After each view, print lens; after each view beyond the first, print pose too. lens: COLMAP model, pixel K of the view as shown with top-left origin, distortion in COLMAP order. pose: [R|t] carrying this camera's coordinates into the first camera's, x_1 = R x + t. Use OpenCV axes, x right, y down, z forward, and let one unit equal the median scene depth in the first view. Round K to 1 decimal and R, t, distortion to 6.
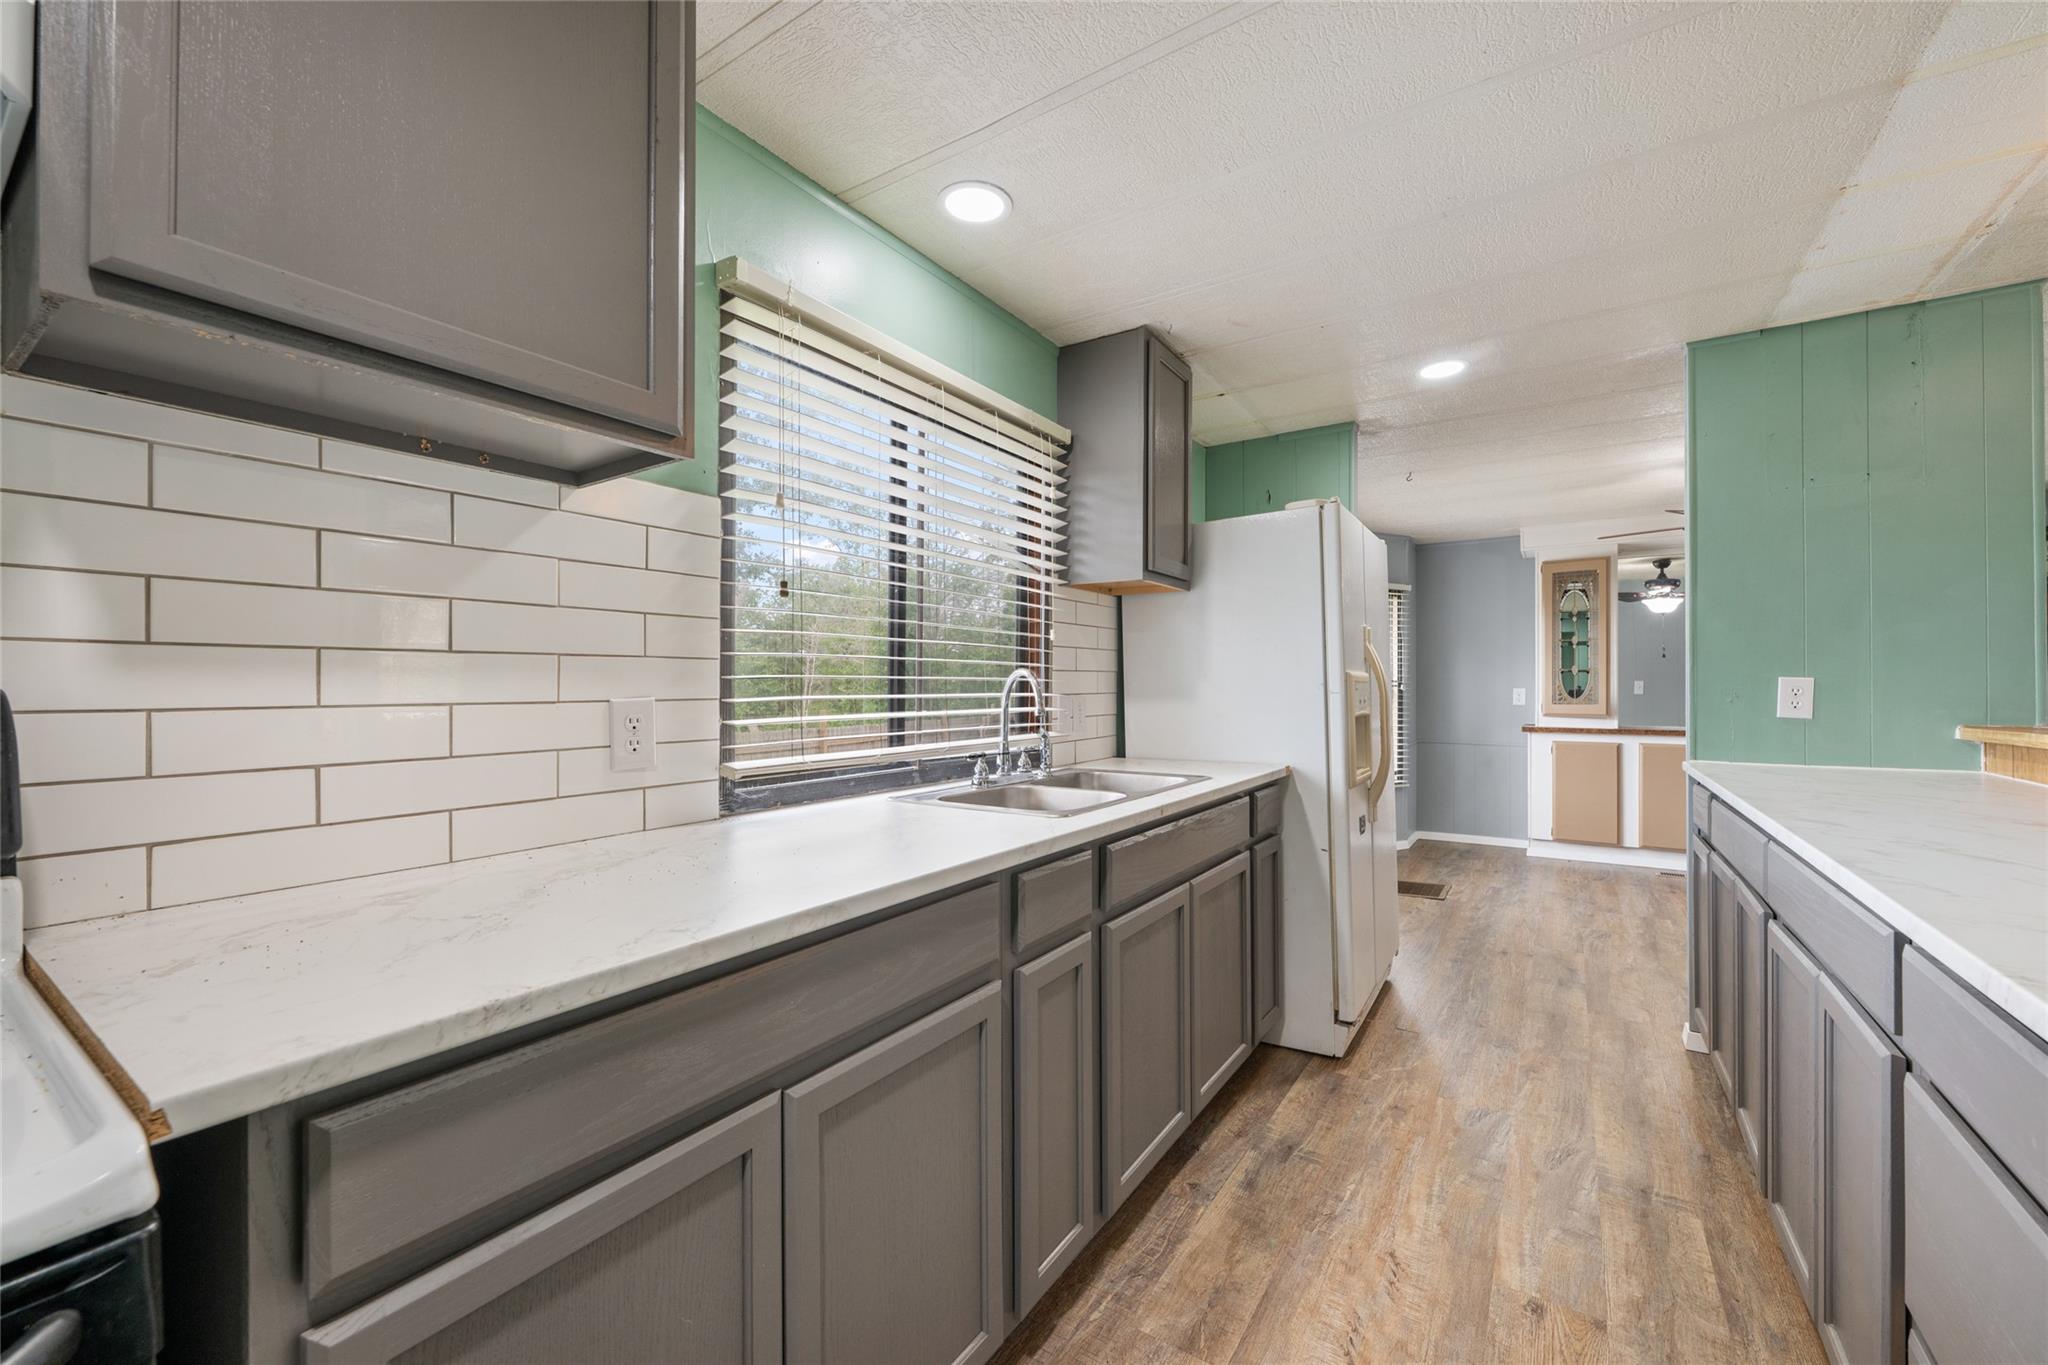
lens RADIAL K [[815.7, 0, 1016.6], [0, 815.7, 682.5], [0, 0, 1]] dist [-0.001889, -0.000010]
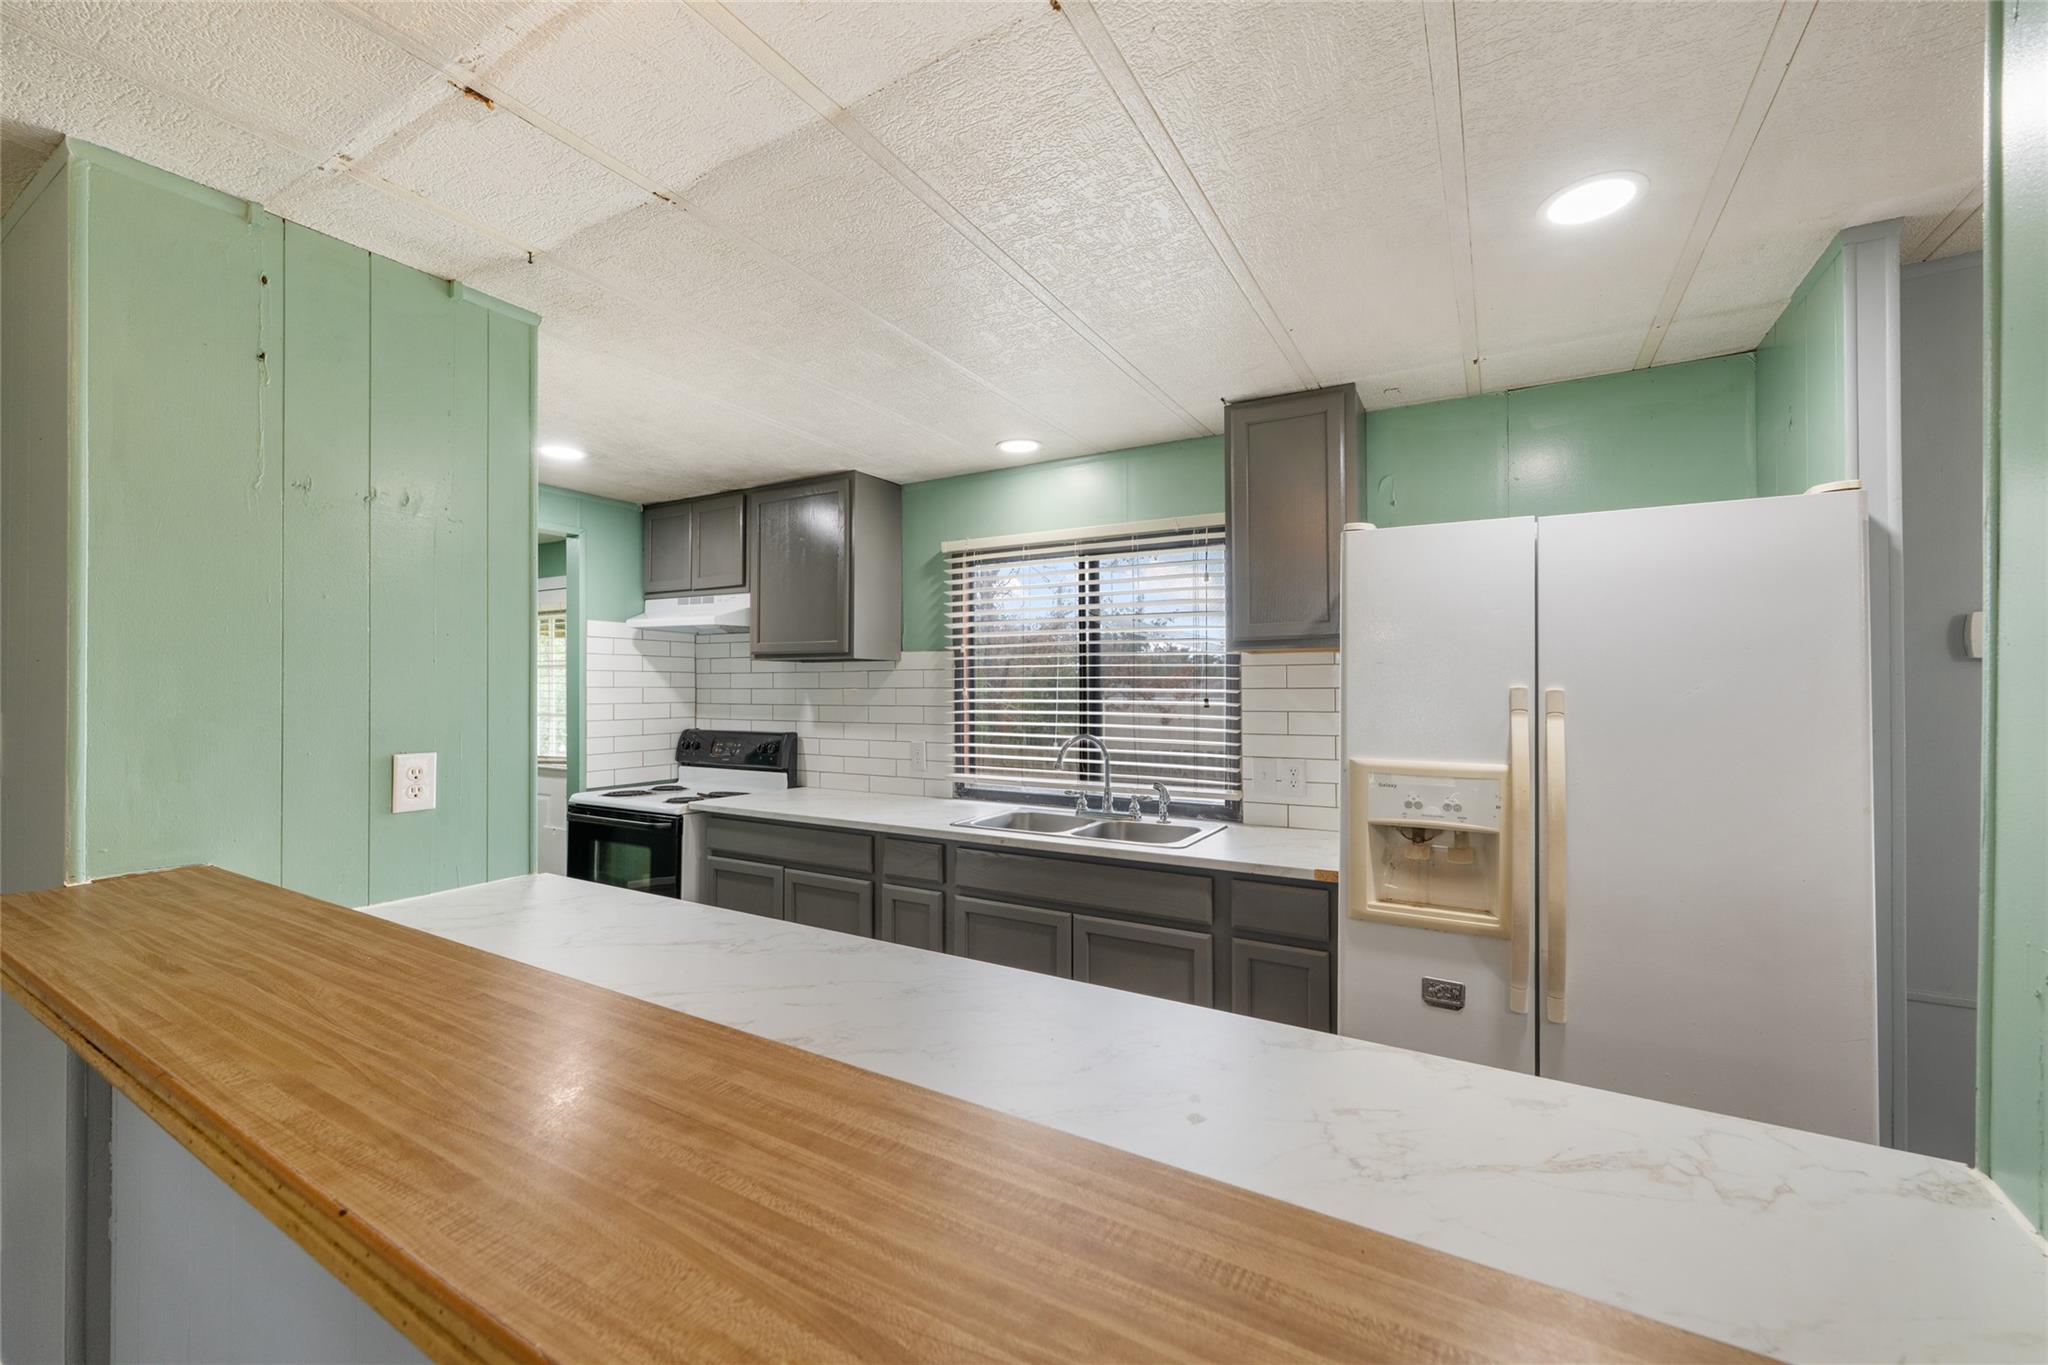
lens RADIAL K [[815.7, 0, 1028.0], [0, 815.7, 682.7], [0, 0, 1]] dist [-0.001889, -0.000010]
pose [[0.056721, -0.005889, -0.998373, 0.859575], [0.004222, 0.999975, -0.005659, -0.060932], [0.998381, -0.003894, 0.056744, 0.509403]]
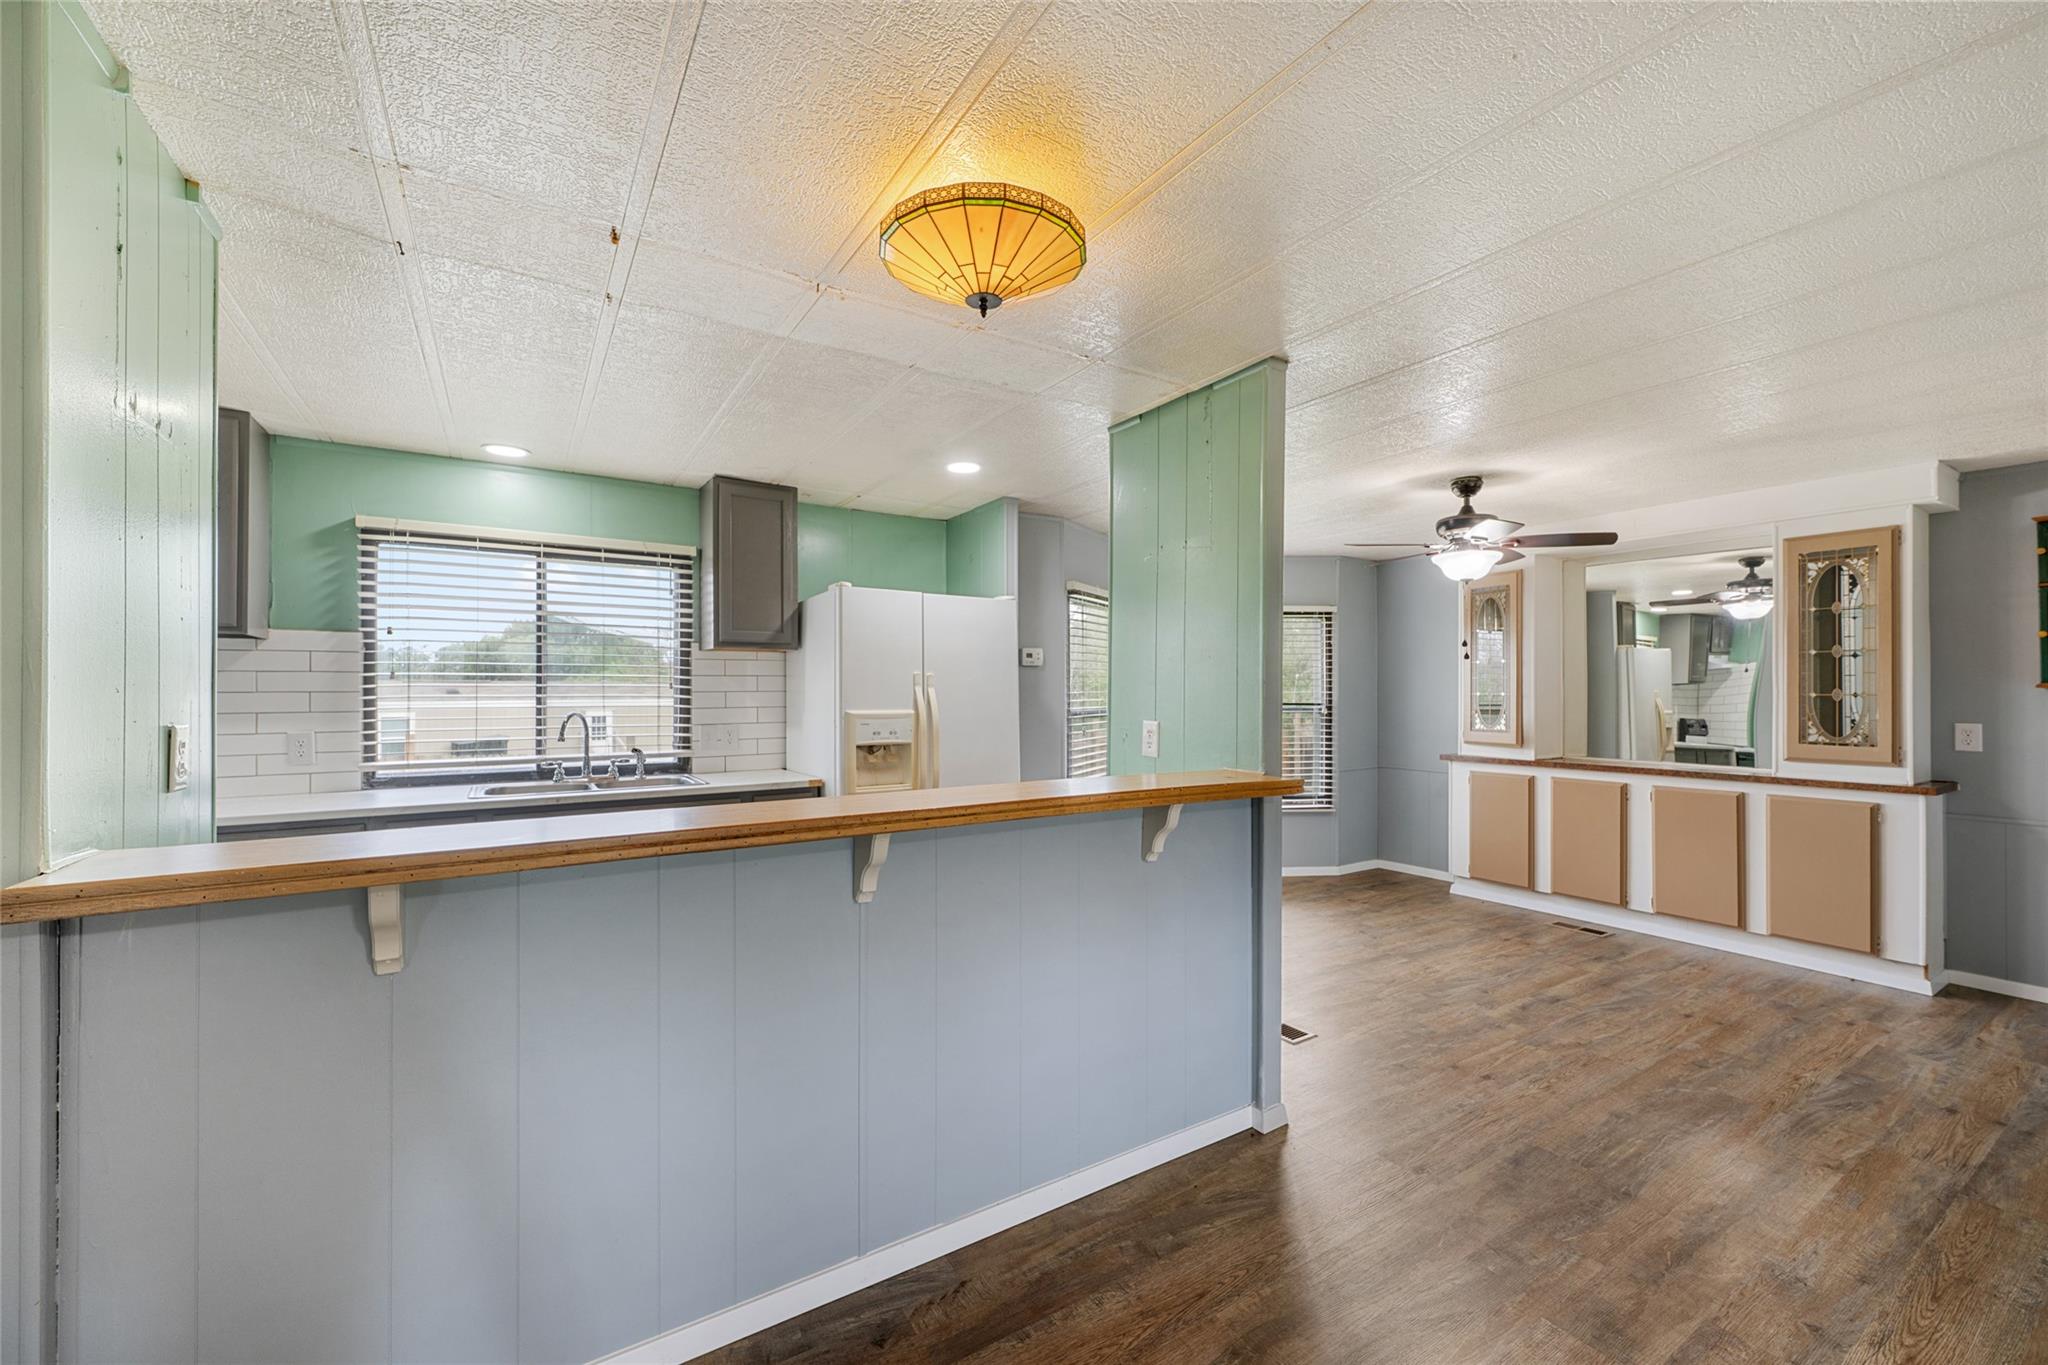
lens RADIAL K [[815.7, 0, 1019.3], [0, 815.7, 684.2], [0, 0, 1]] dist [-0.001889, -0.000010]
pose [[0.915151, -0.004166, -0.403089, 0.923889], [0.002752, 0.999988, -0.004088, -0.040009], [0.403101, 0.002632, 0.915152, -0.093076]]
